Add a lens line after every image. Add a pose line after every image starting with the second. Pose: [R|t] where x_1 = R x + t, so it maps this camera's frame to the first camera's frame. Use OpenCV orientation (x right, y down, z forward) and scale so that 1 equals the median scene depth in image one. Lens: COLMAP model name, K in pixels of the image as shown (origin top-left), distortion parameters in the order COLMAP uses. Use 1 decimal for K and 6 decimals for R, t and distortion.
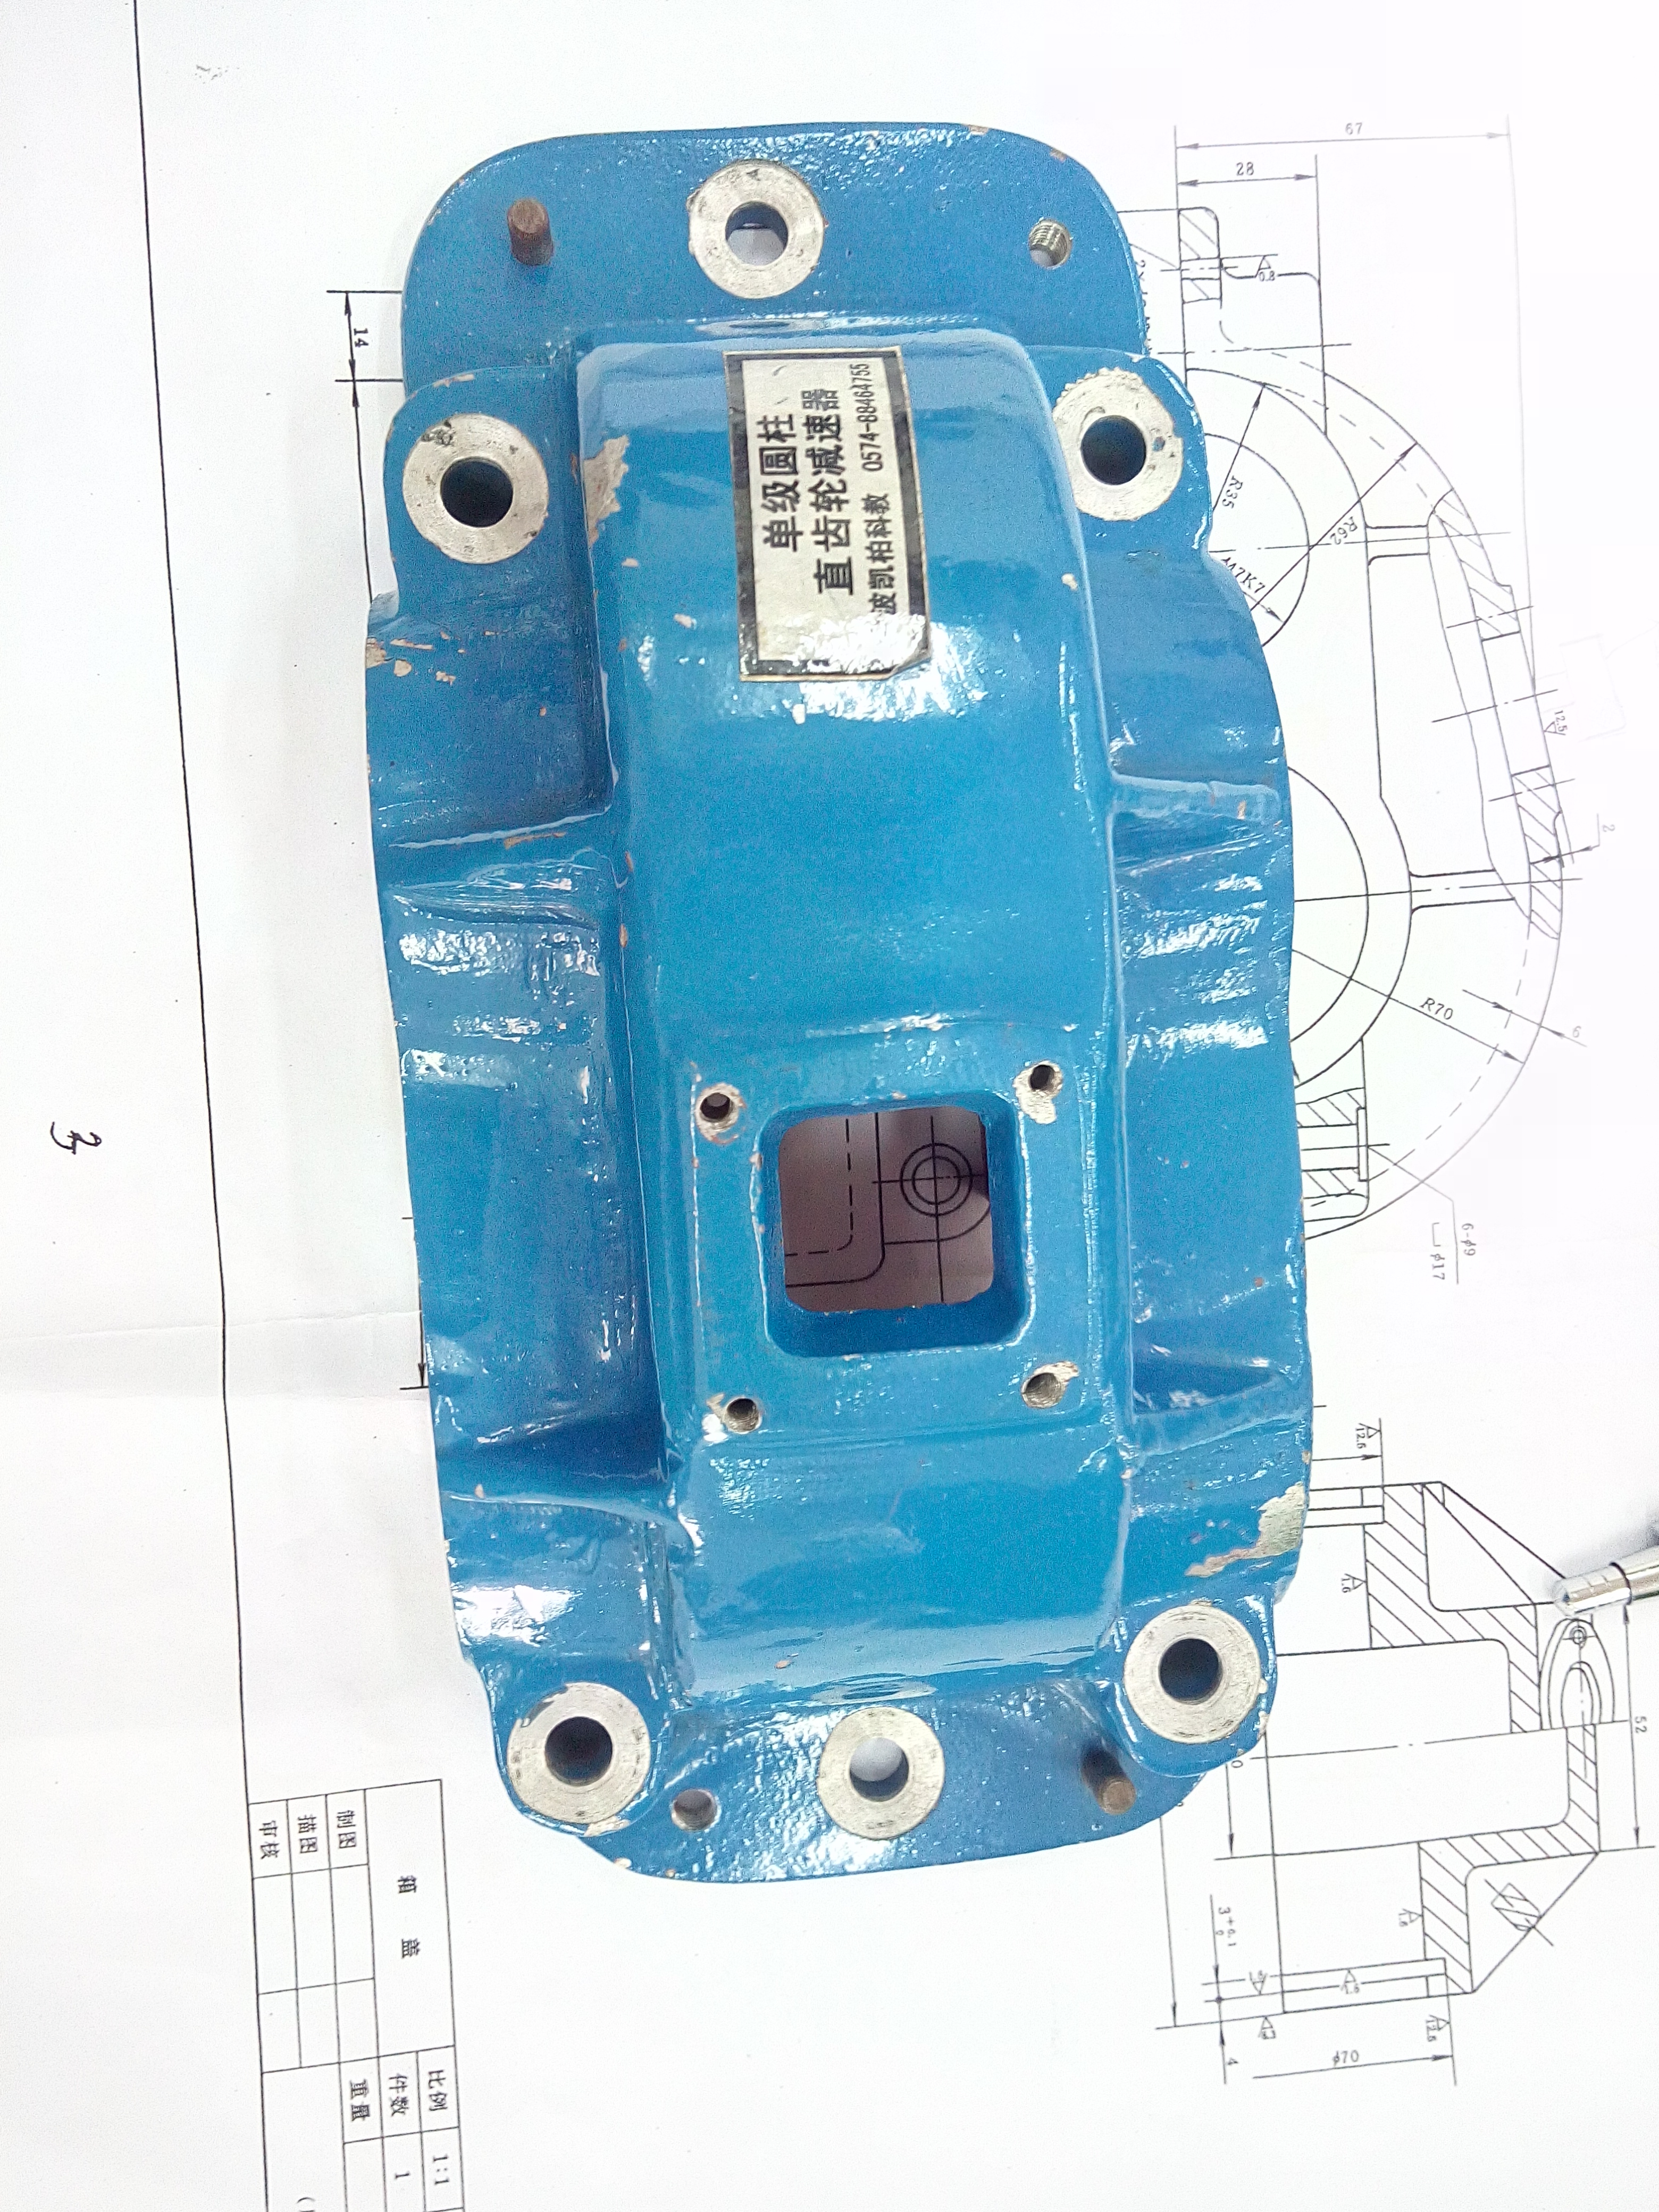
lens RADIAL K [[1780.3, 0, 829.5], [0, 1780.3, 1106.0], [0, 0, 1]] dist [0.101761, -0.197712]
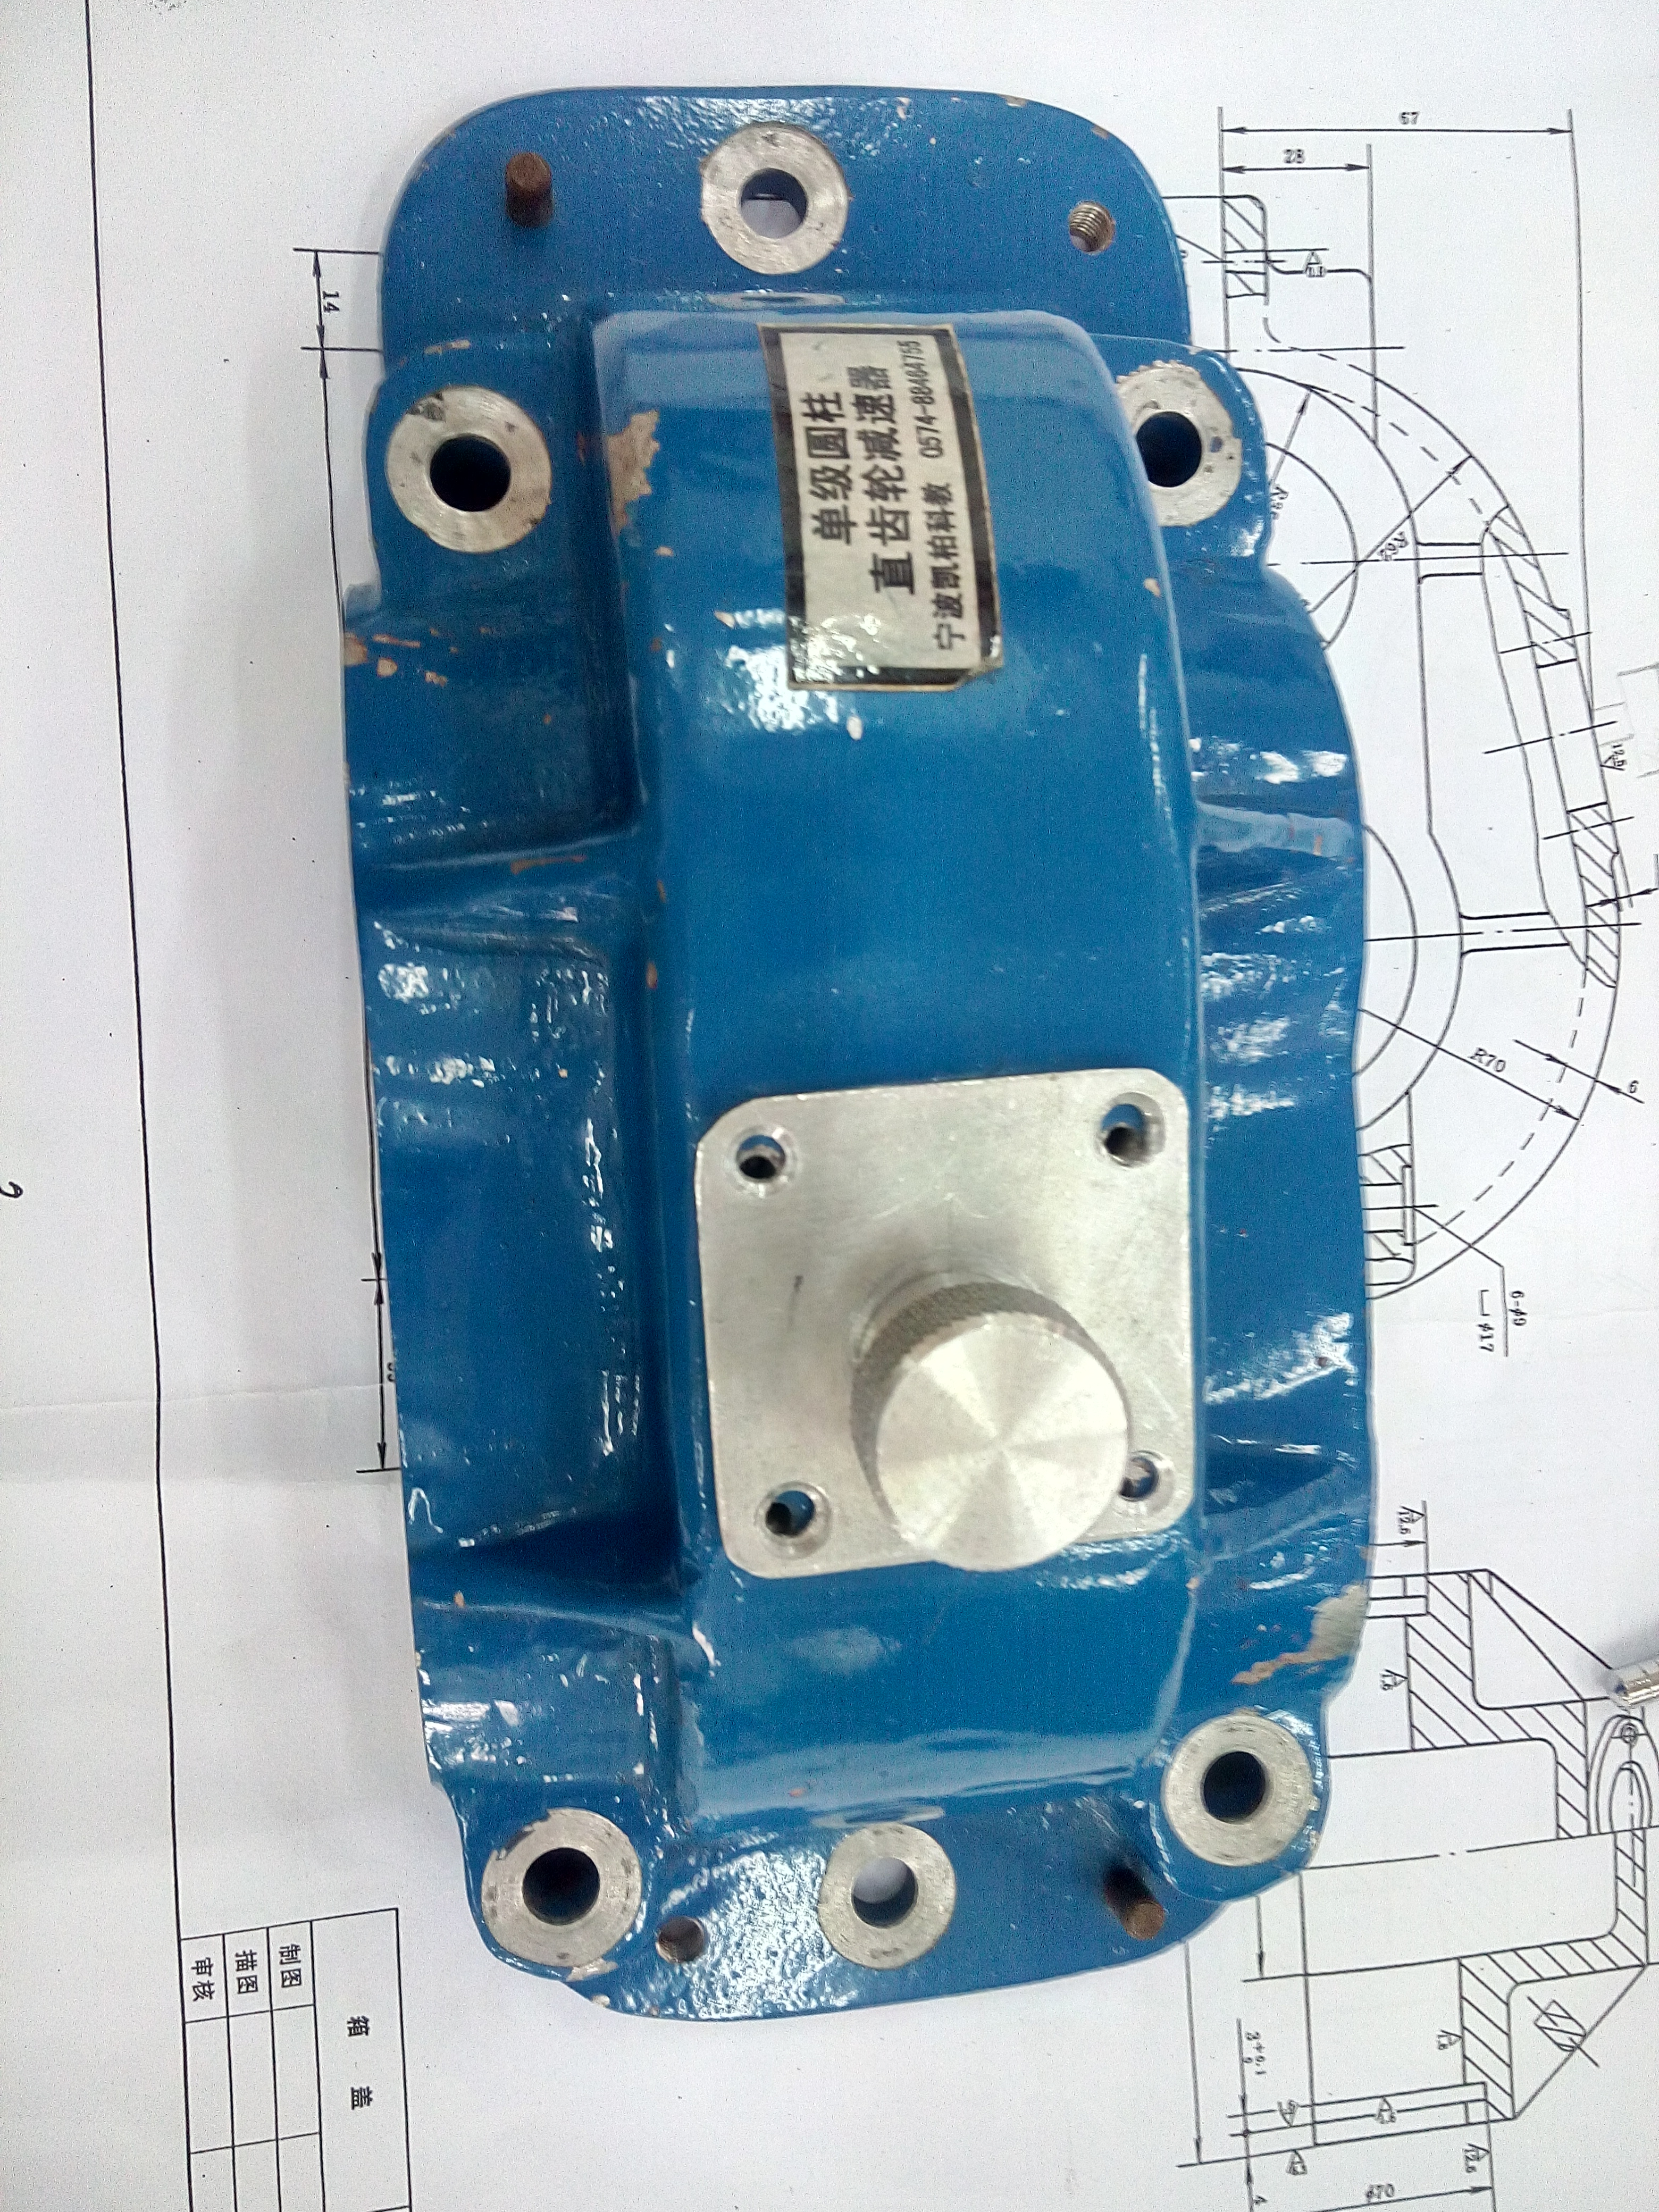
lens RADIAL K [[1801.4, 0, 829.5], [0, 1801.4, 1106.0], [0, 0, 1]] dist [0.072330, -0.136147]
pose [[0.998607, 0.011321, 0.051535, -0.053911], [-0.010659, 0.999857, -0.013114, -0.015457], [-0.051676, 0.012546, 0.998585, 0.084856]]
